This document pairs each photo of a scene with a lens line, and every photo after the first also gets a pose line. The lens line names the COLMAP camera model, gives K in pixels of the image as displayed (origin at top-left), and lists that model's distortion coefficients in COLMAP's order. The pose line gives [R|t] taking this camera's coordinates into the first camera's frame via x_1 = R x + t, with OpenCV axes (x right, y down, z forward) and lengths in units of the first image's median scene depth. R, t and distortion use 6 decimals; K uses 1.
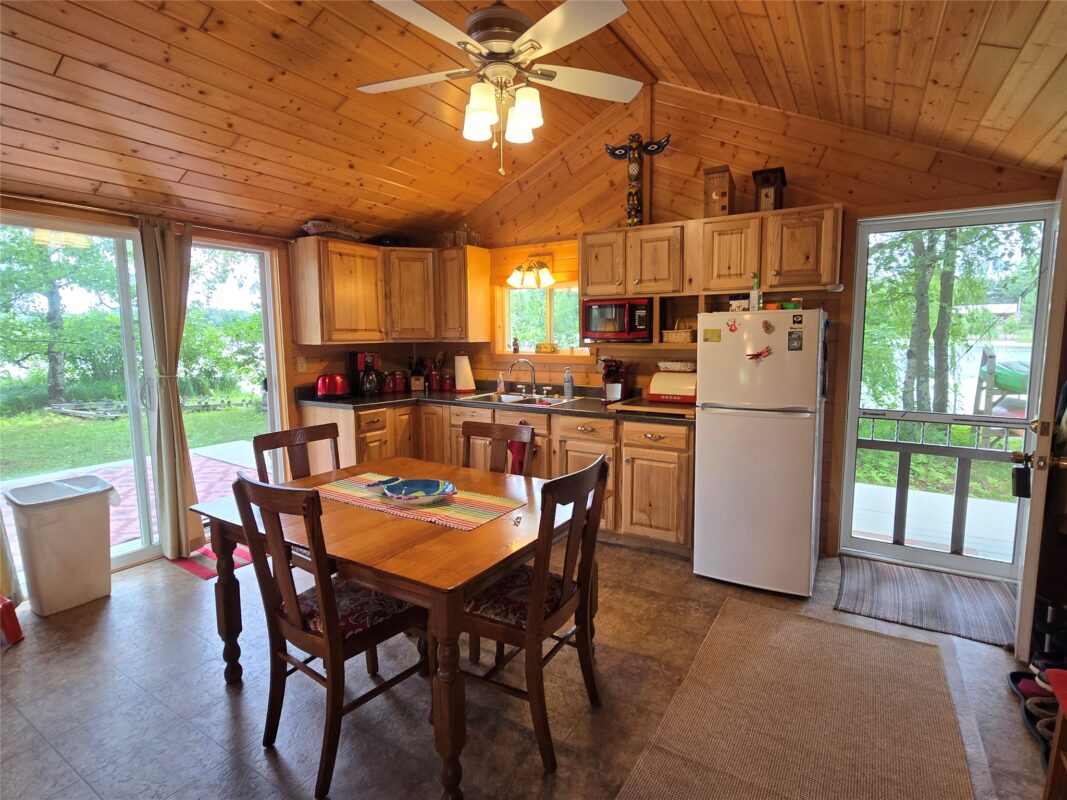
lens RADIAL K [[532.0, 0, 542.8], [0, 532.0, 393.7], [0, 0, 1]] dist [-0.004279, -0.000464]
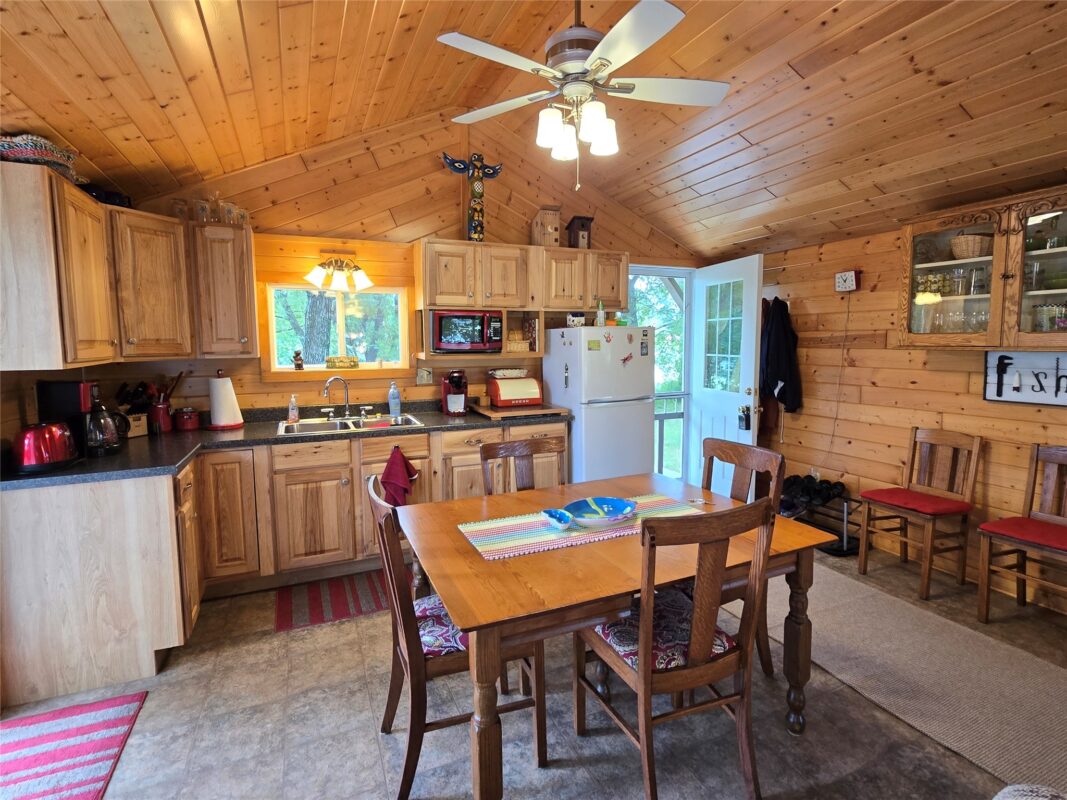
lens RADIAL K [[532.0, 0, 542.8], [0, 532.0, 393.7], [0, 0, 1]] dist [-0.004279, -0.000464]
pose [[0.563960, -0.084208, 0.821498, -0.602161], [0.097872, 0.994592, 0.034762, -0.039710], [-0.819982, 0.060798, 0.569151, 0.303587]]
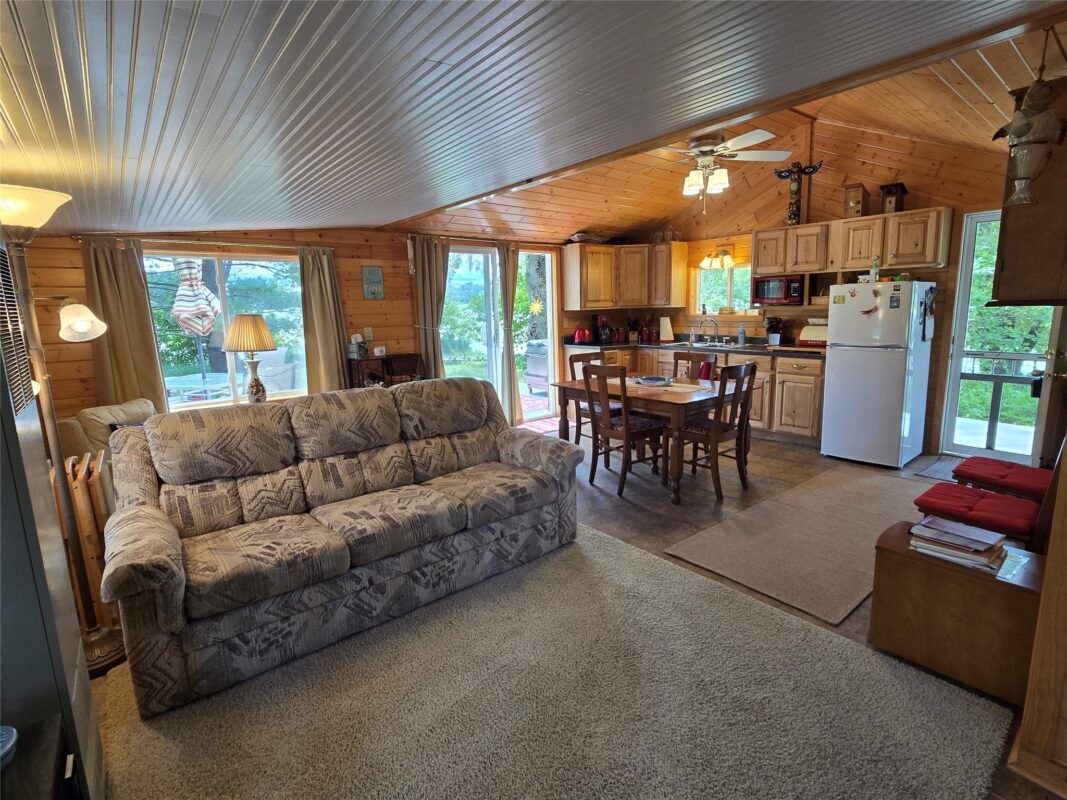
lens RADIAL K [[515.7, 0, 542.1], [0, 515.7, 392.5], [0, 0, 1]] dist [-0.007008, -0.000823]
pose [[0.944337, 0.037497, -0.326834, -0.000821], [-0.017657, 0.997828, 0.063461, 0.063352], [0.328504, -0.054158, 0.942949, -0.557083]]
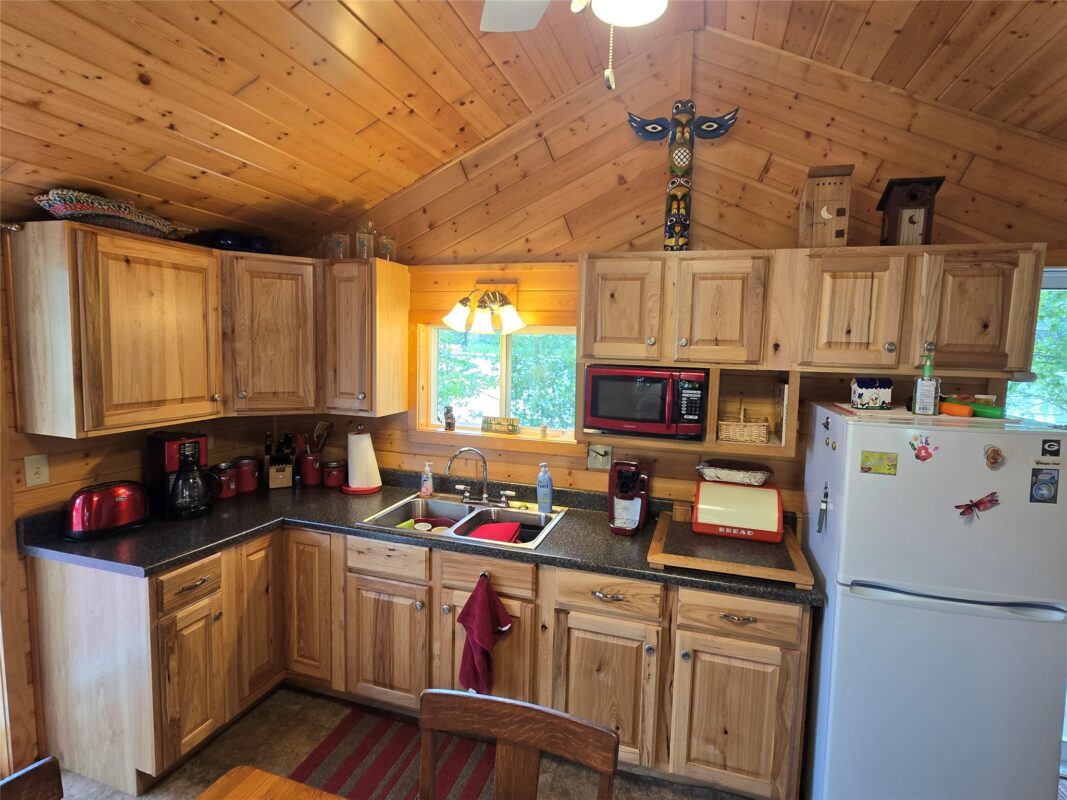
lens RADIAL K [[532.0, 0, 542.8], [0, 532.0, 393.7], [0, 0, 1]] dist [-0.004279, -0.000464]
pose [[0.968951, 0.008622, 0.247102, -0.120892], [-0.004014, 0.999809, -0.019148, -0.130139], [-0.247220, 0.017562, 0.968800, 0.422356]]
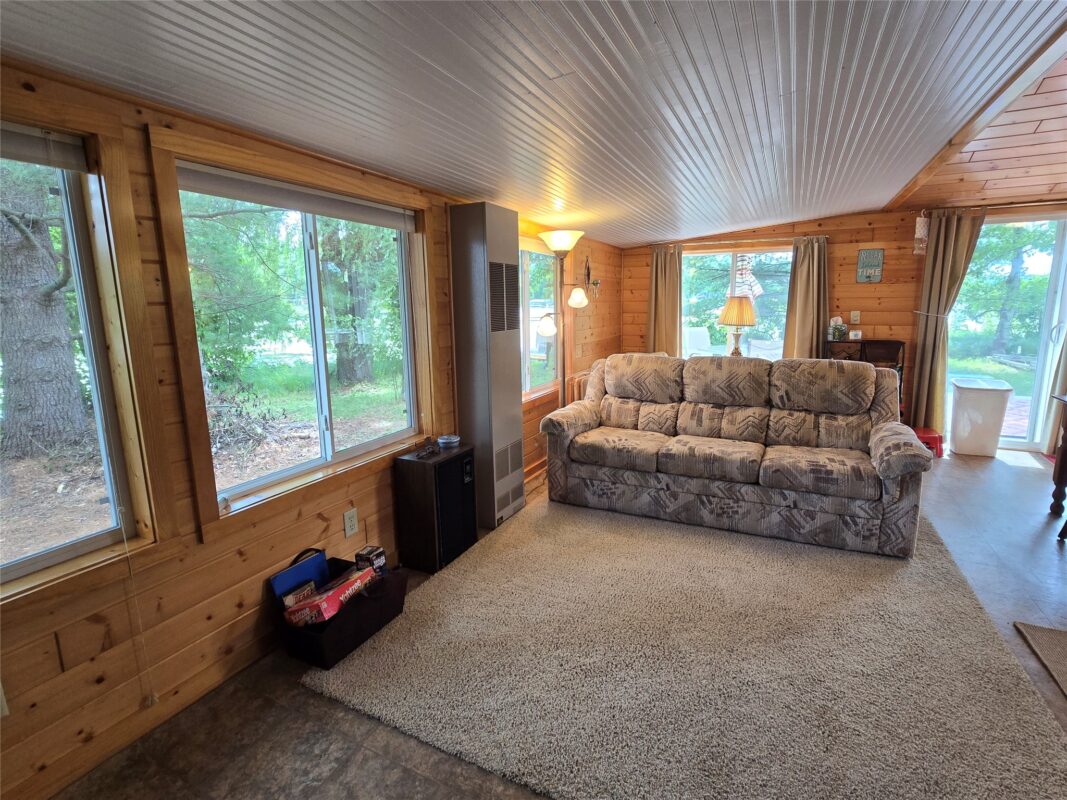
lens RADIAL K [[515.7, 0, 542.1], [0, 515.7, 392.5], [0, 0, 1]] dist [-0.007008, -0.000823]
pose [[0.092668, 0.171284, -0.980854, 0.385256], [-0.099335, 0.981768, 0.162059, 0.059389], [0.990730, 0.082415, 0.107993, -0.380693]]
